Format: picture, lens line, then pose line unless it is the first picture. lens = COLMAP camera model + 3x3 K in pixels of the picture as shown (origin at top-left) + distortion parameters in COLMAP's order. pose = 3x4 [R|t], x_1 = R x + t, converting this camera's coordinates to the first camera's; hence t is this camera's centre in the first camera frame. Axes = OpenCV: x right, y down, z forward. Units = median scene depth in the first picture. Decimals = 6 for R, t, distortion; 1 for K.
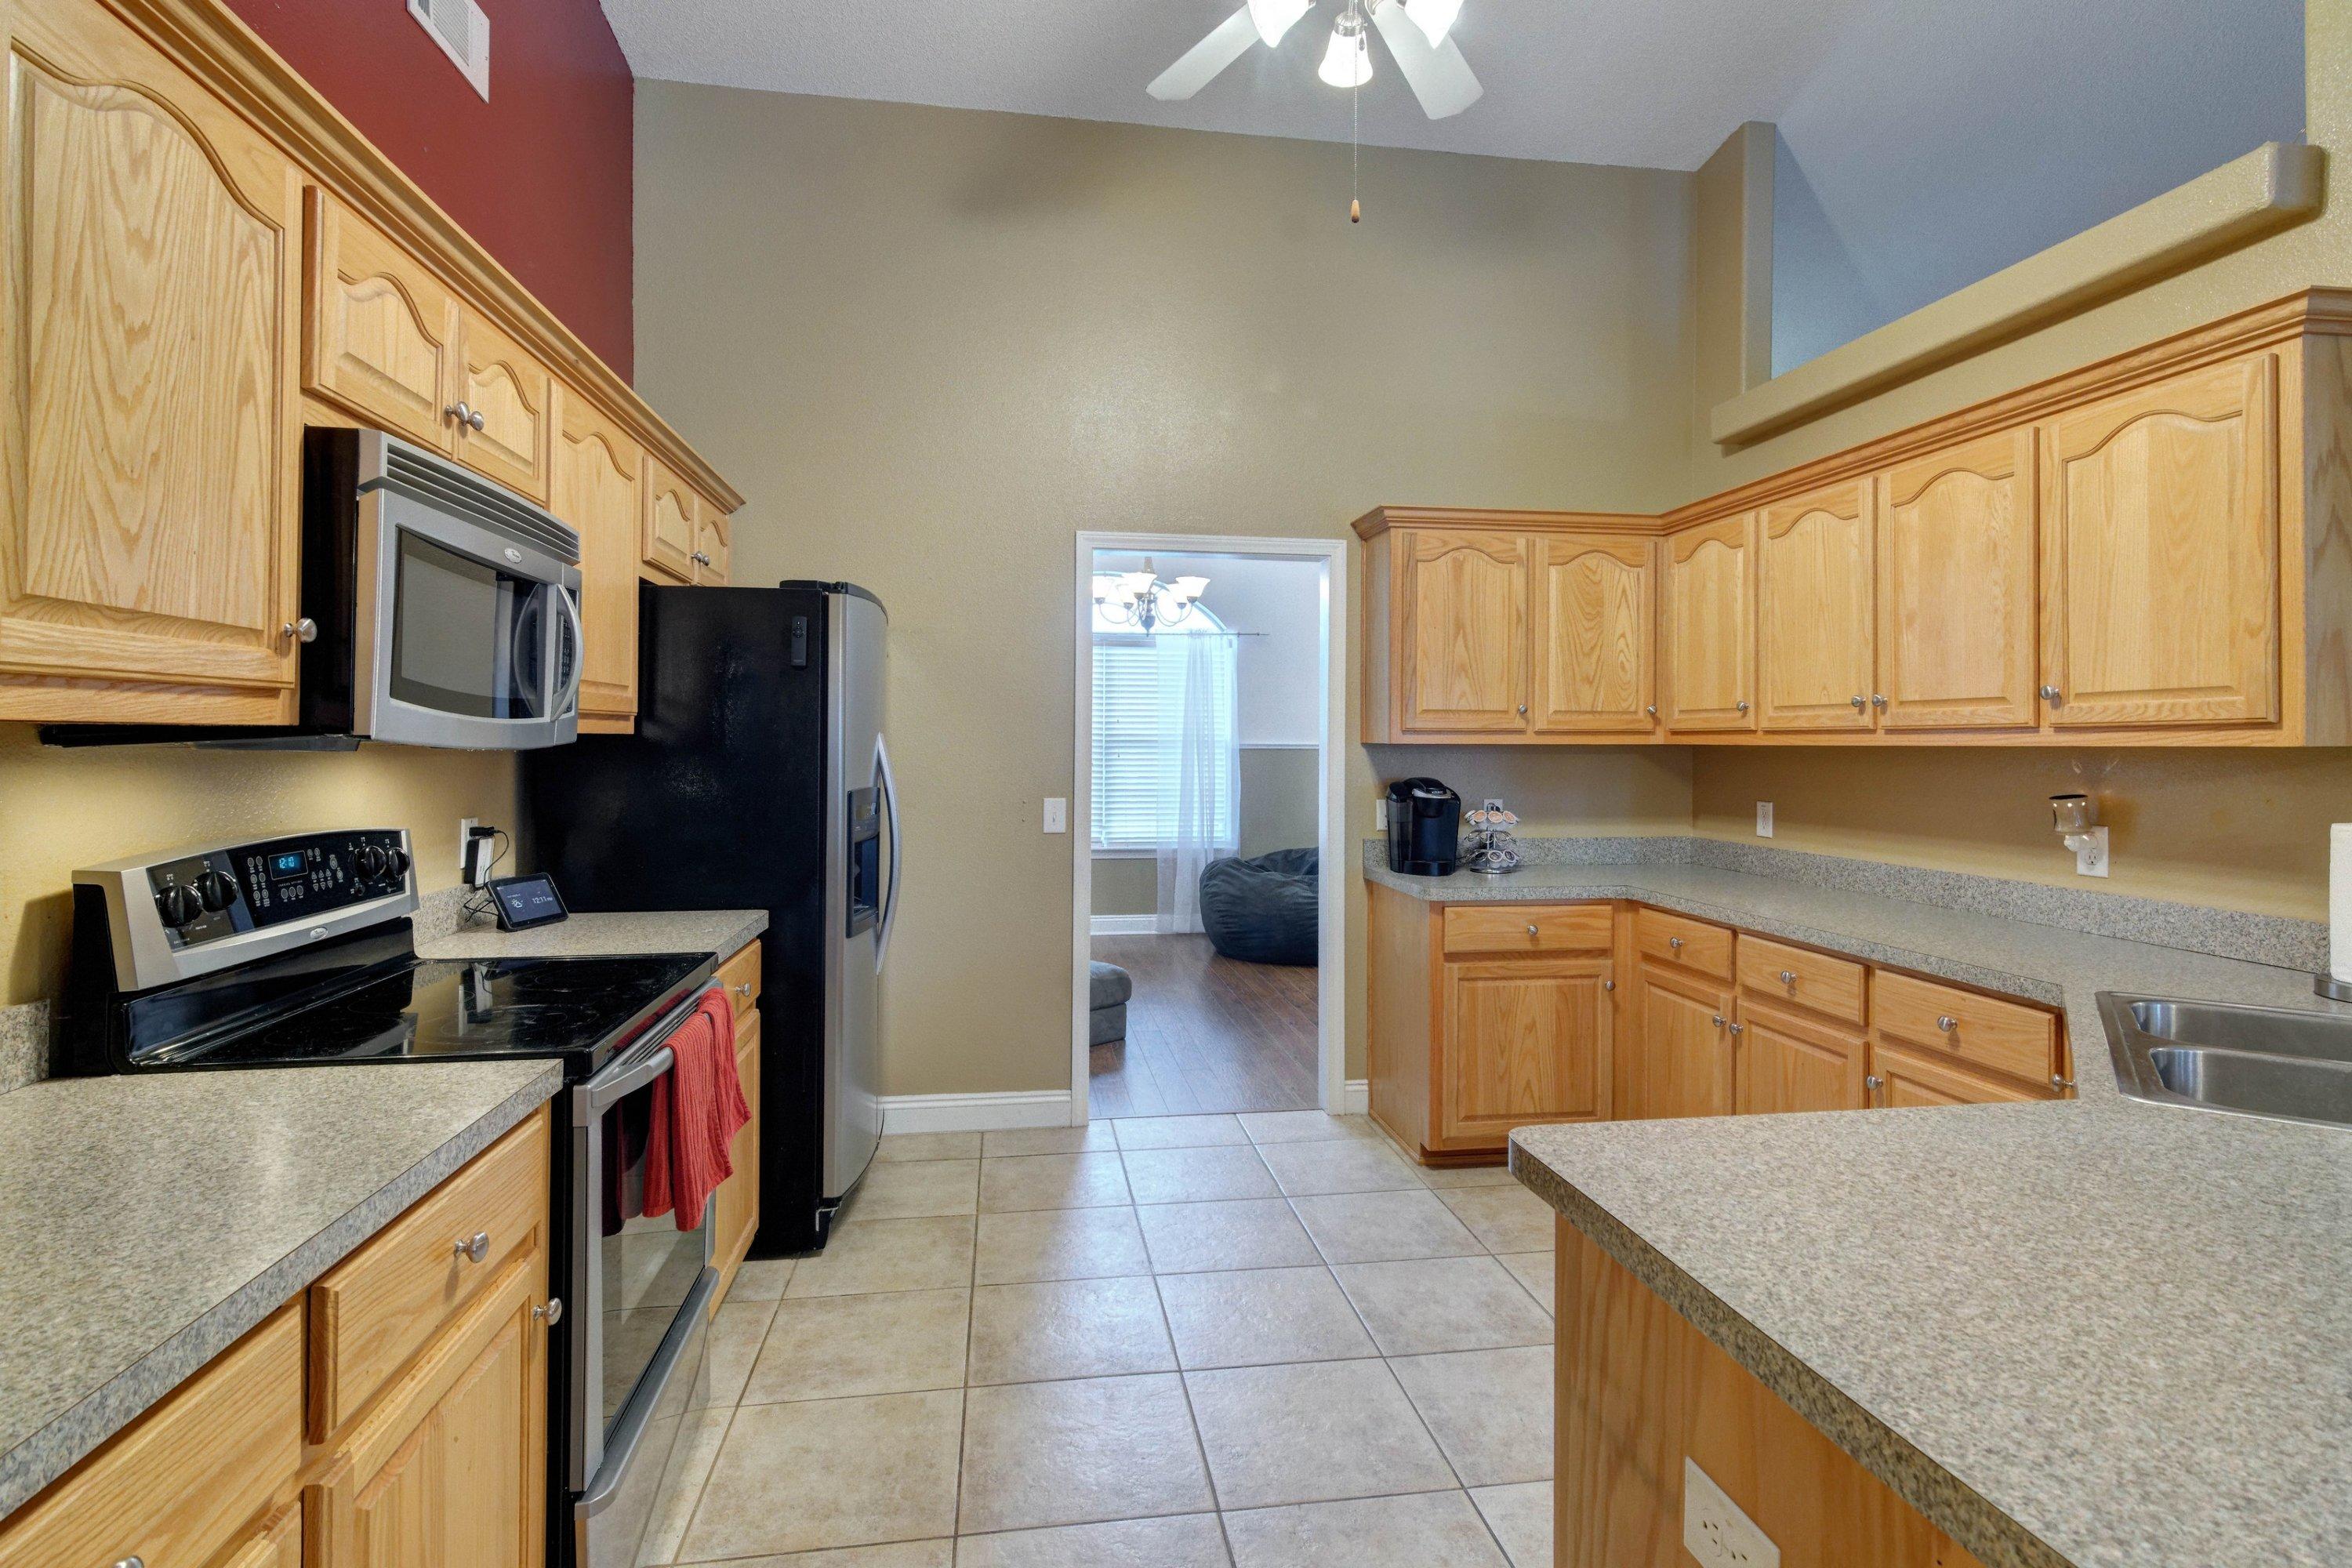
lens RADIAL K [[1147.2, 0, 1184.6], [0, 1147.2, 733.6], [0, 0, 1]] dist [0.002387, -0.000275]
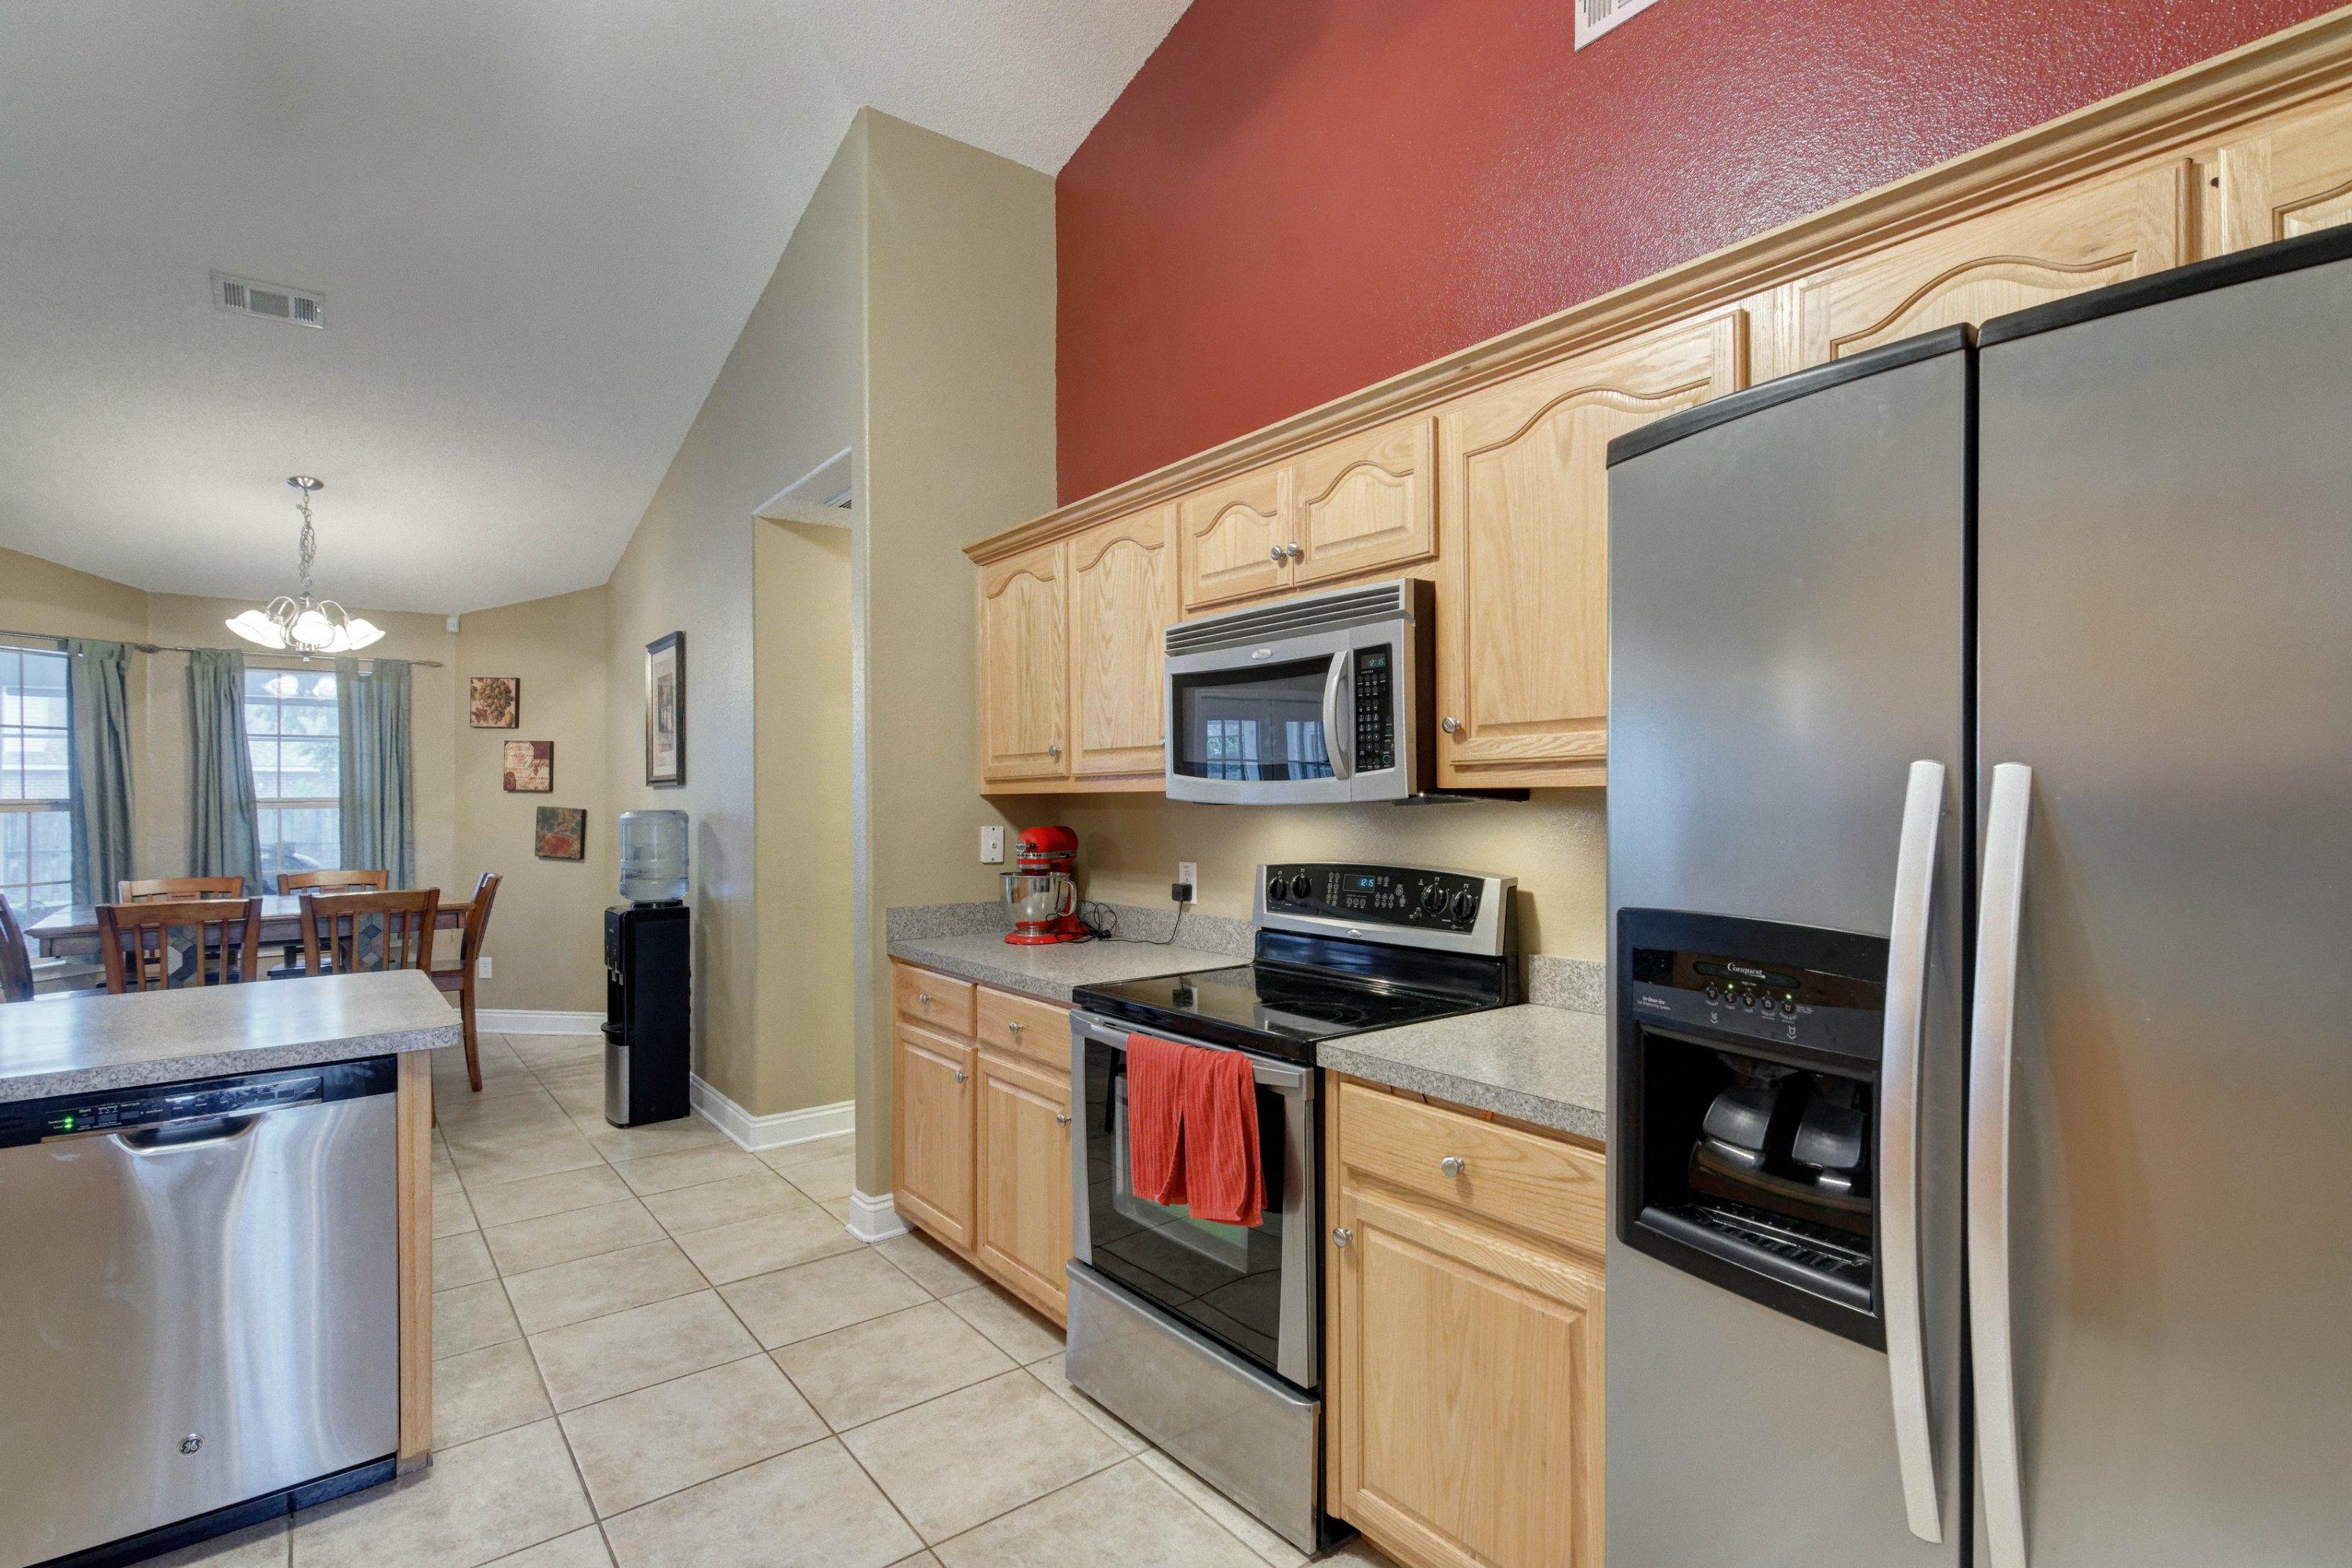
lens RADIAL K [[1121.7, 0, 1175.3], [0, 1121.7, 787.8], [0, 0, 1]] dist [0.005692, -0.000813]
pose [[-0.875899, -0.003331, -0.482483, 0.057416], [0.005757, 0.999833, -0.017354, 0.008721], [0.482460, -0.017978, -0.875733, 1.116764]]
